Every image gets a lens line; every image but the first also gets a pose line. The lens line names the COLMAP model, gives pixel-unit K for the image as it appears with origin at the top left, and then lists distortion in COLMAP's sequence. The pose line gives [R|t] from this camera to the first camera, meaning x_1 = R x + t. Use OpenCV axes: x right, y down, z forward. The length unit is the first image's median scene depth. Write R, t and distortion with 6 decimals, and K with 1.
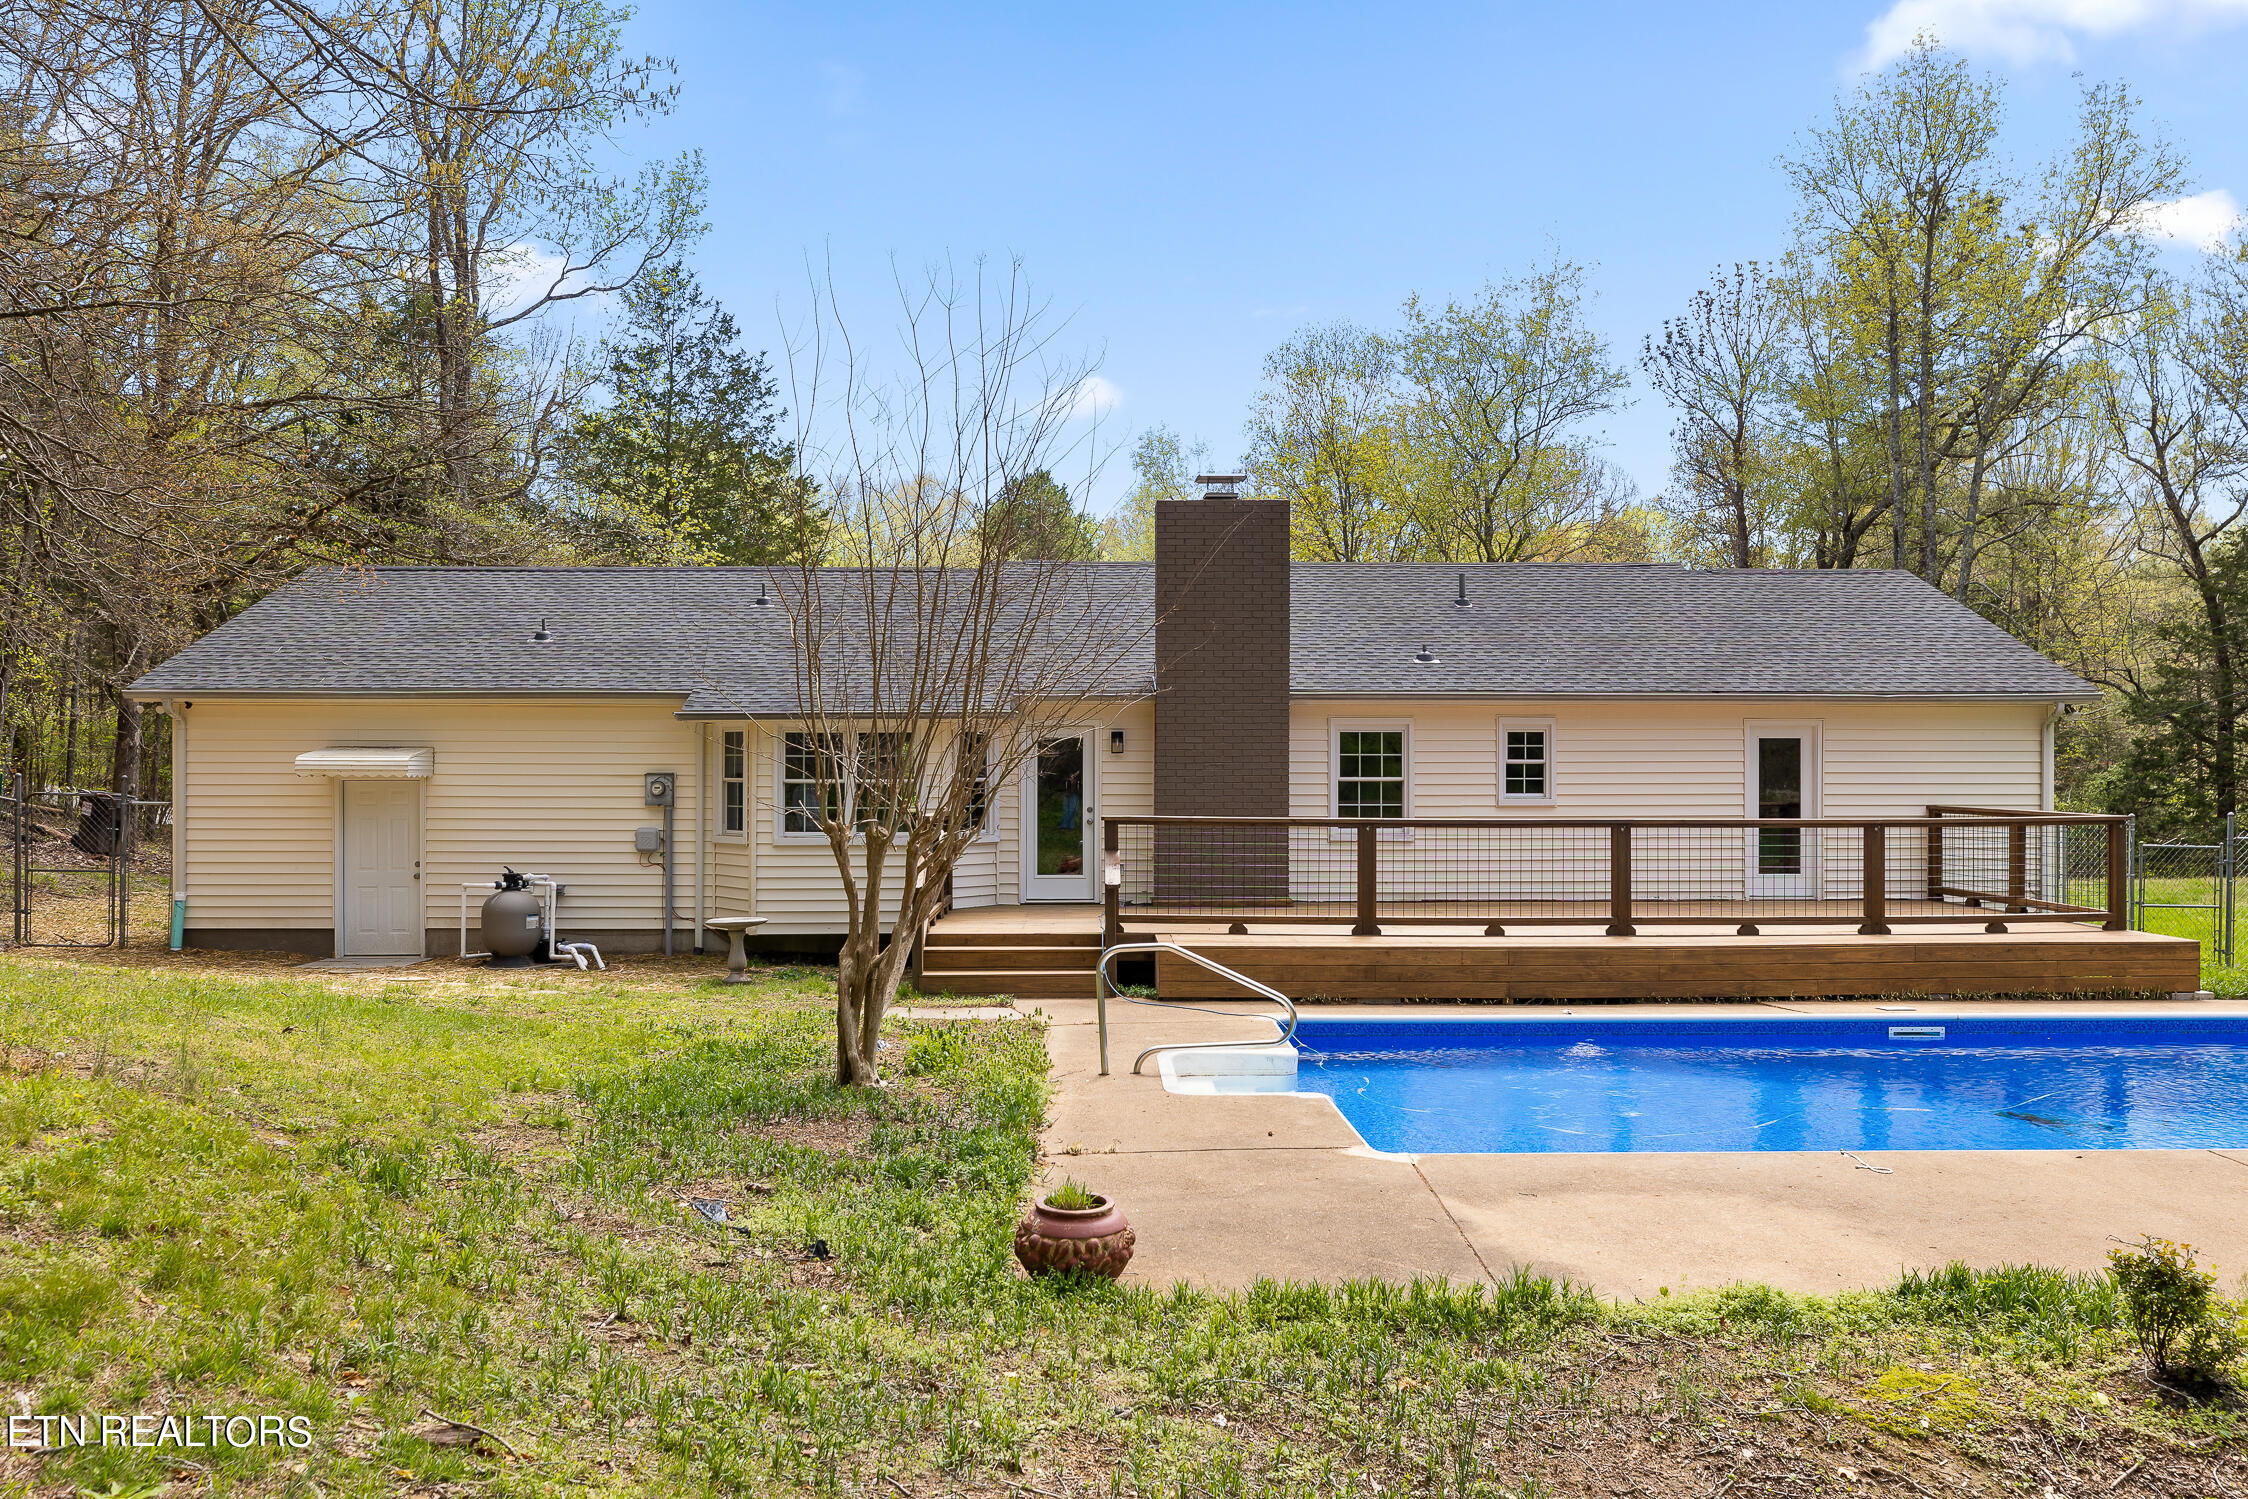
lens RADIAL K [[1712.4, 0, 1126.1], [0, 1712.4, 754.7], [0, 0, 1]] dist [-0.000977, 0.004084]
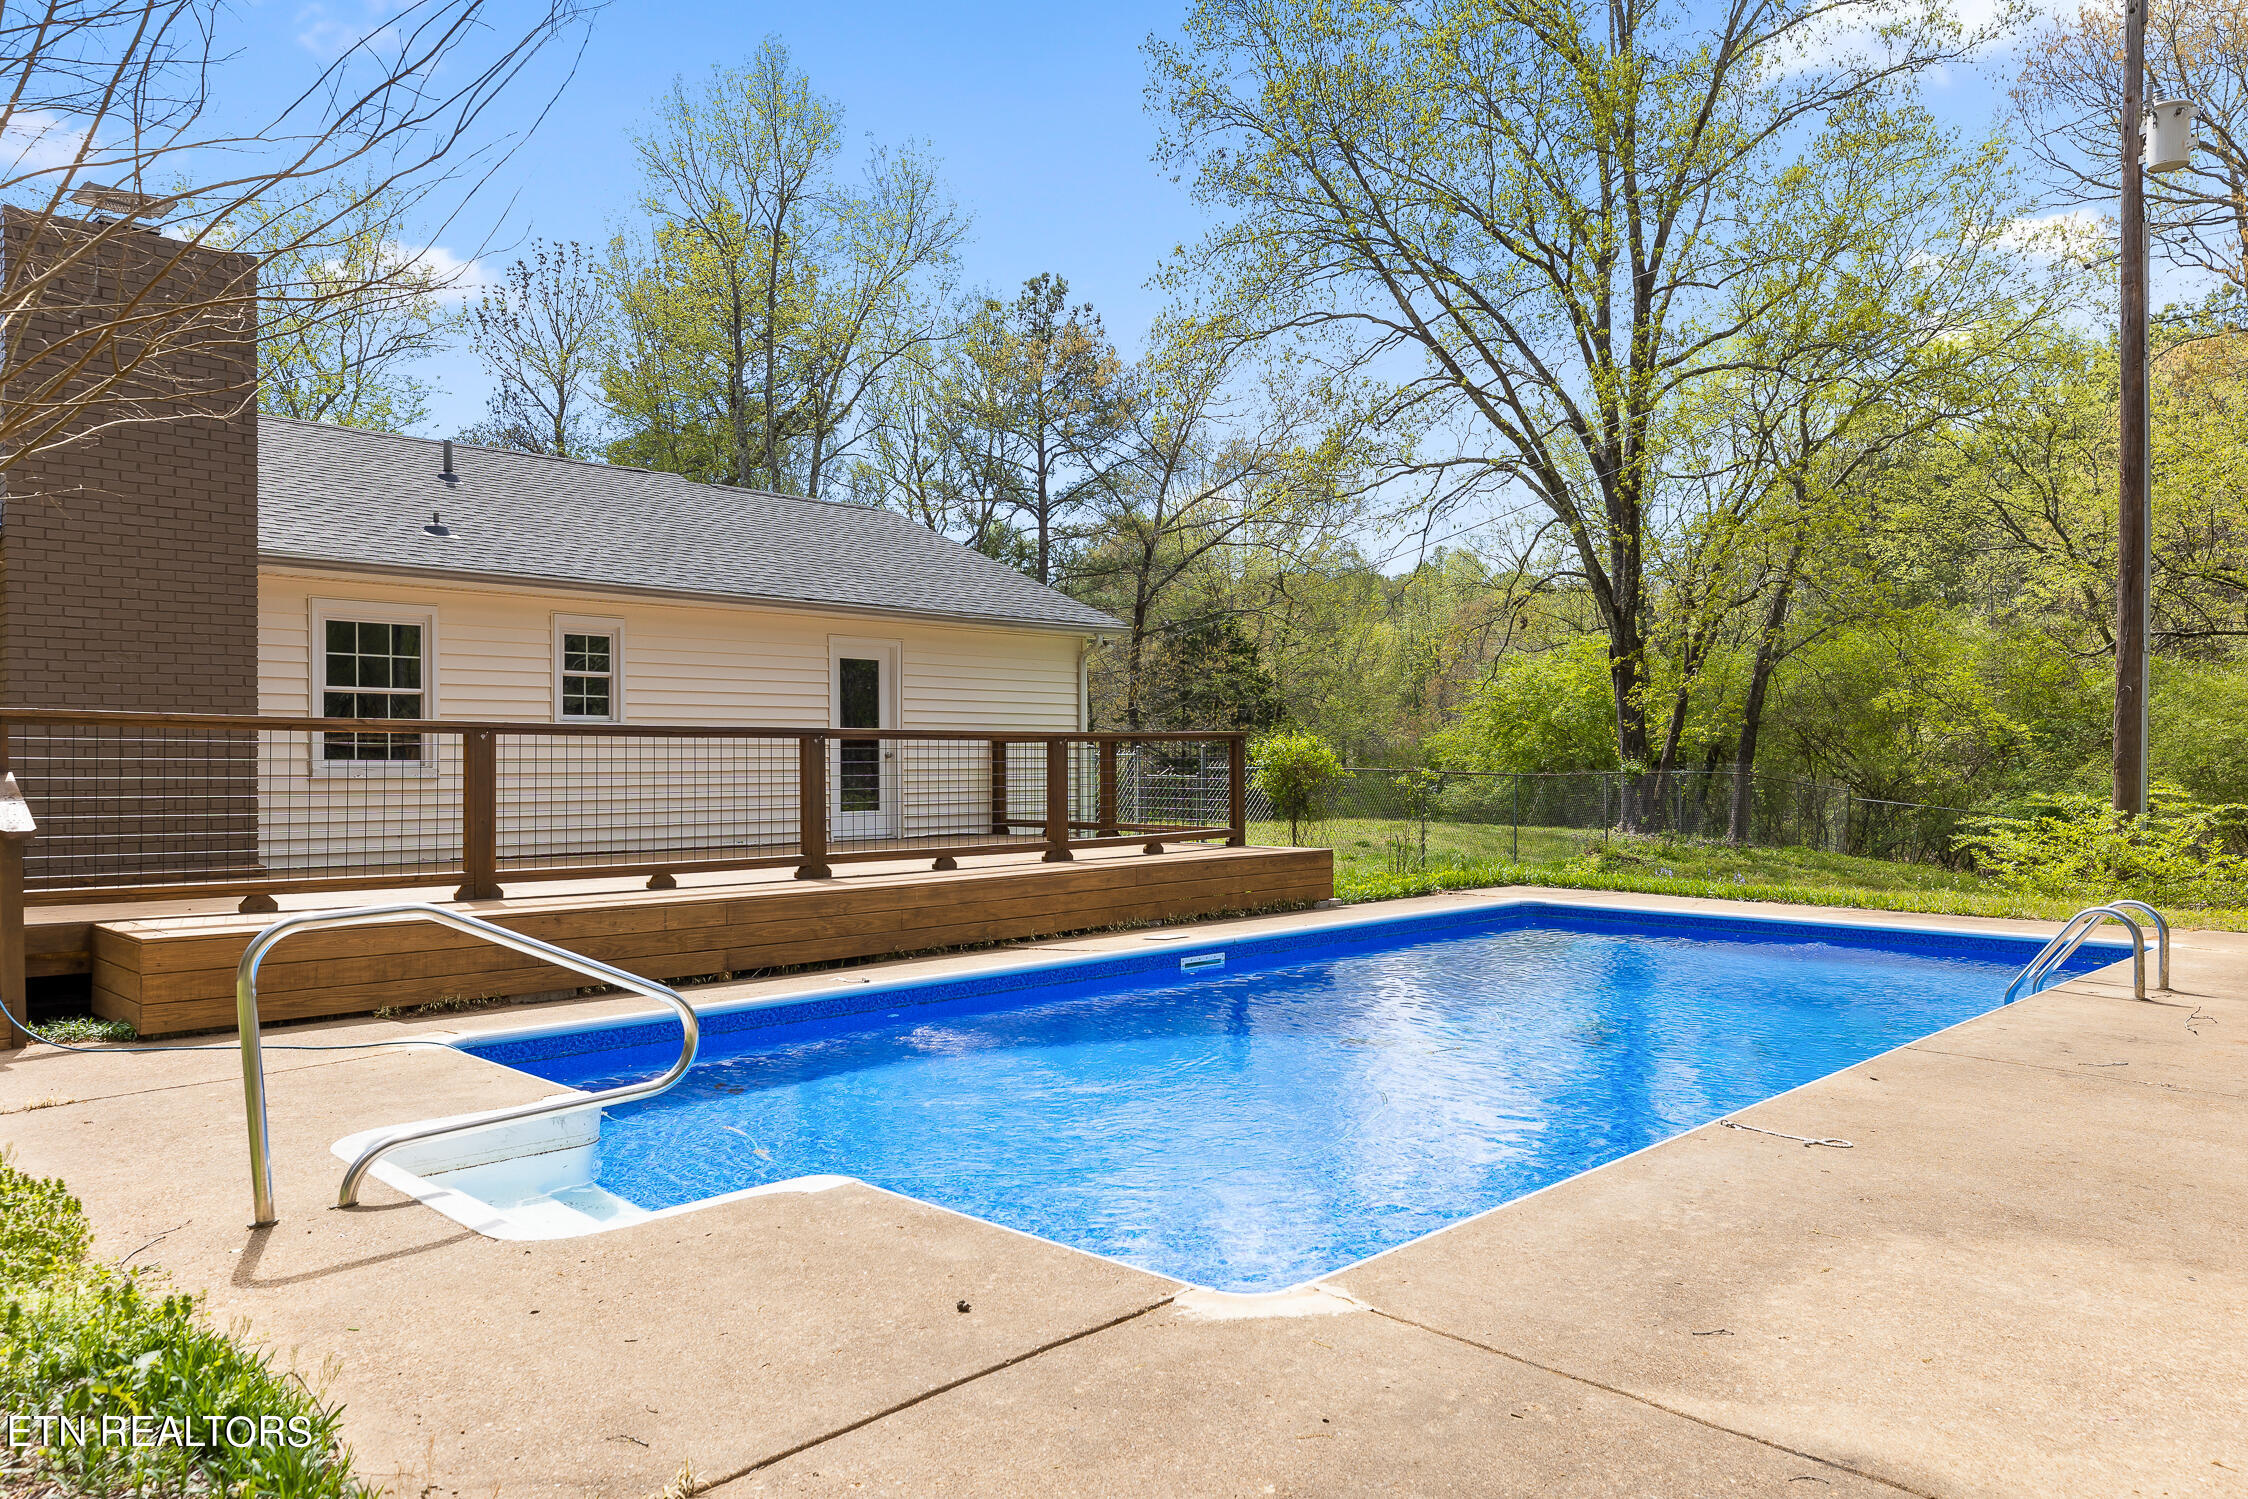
lens RADIAL K [[1521.8, 0, 1135.5], [0, 1521.8, 742.4], [0, 0, 1]] dist [0.024552, -0.001945]
pose [[0.716604, 0.006361, 0.697451, -0.072078], [-0.000863, 0.999966, -0.008234, 0.041287], [-0.697480, 0.005299, 0.716585, 0.337119]]
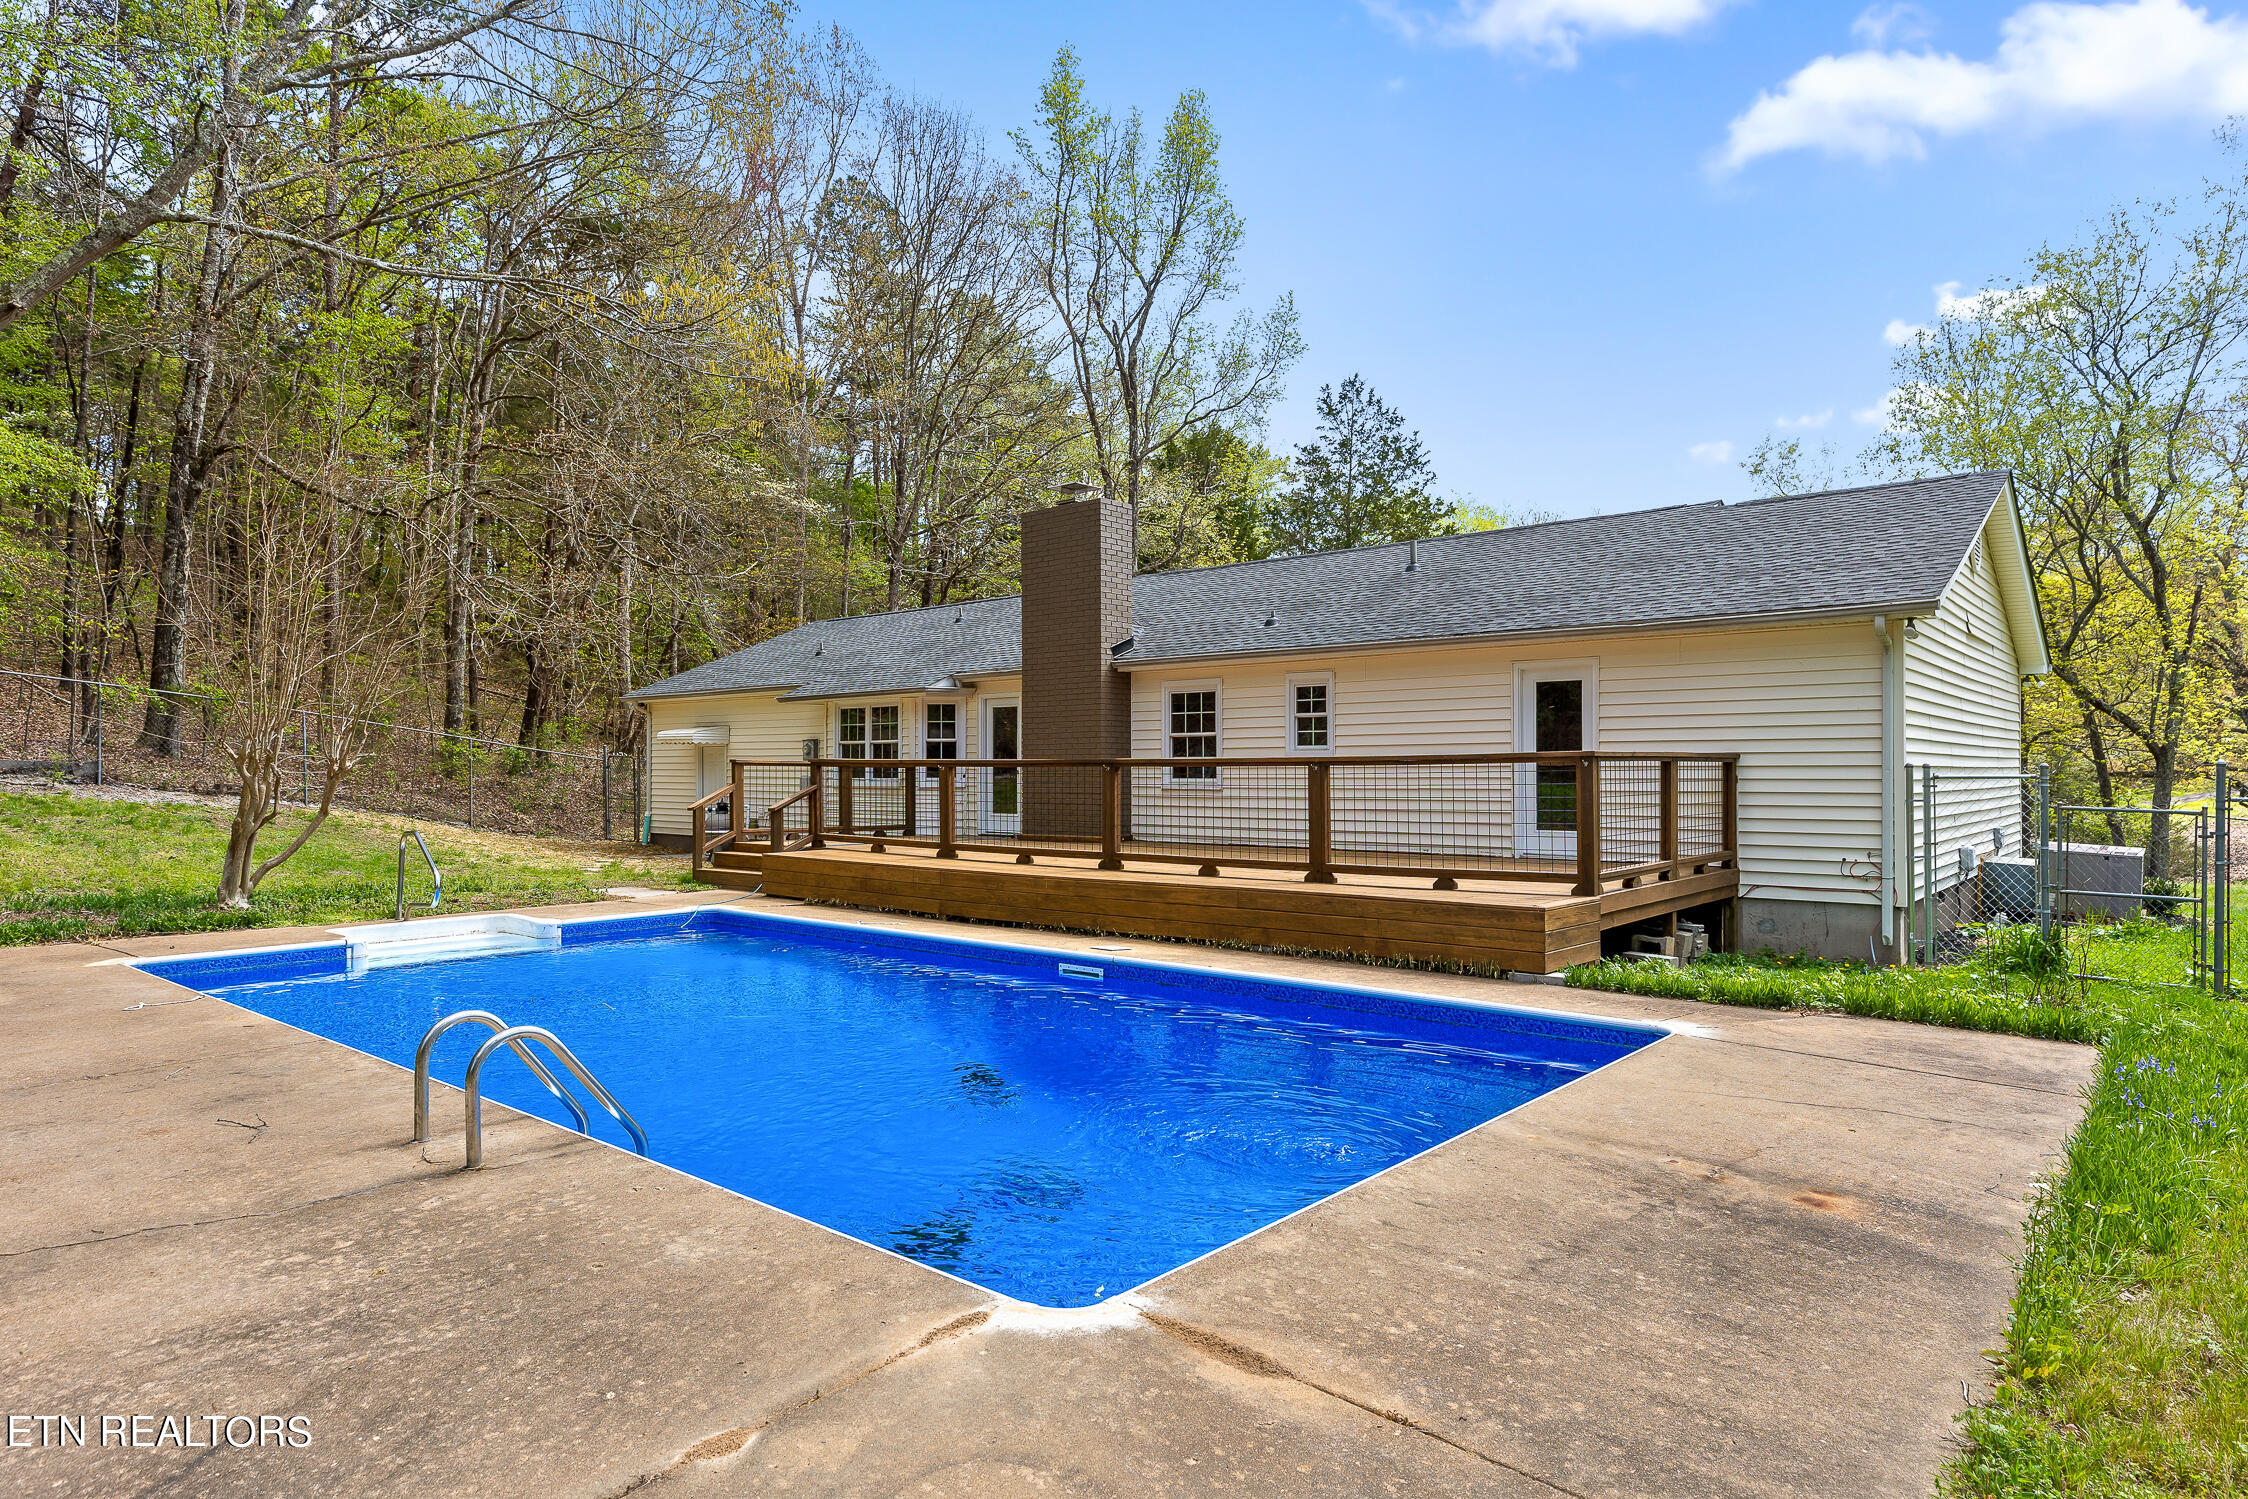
lens RADIAL K [[1272.8, 0, 1126.4], [0, 1272.8, 764.0], [0, 0, 1]] dist [0.003795, 0.000840]
pose [[0.743929, -0.003794, -0.668248, 0.676490], [0.002260, 0.999992, -0.003161, 0.036611], [0.668255, 0.000842, 0.743932, 0.357781]]
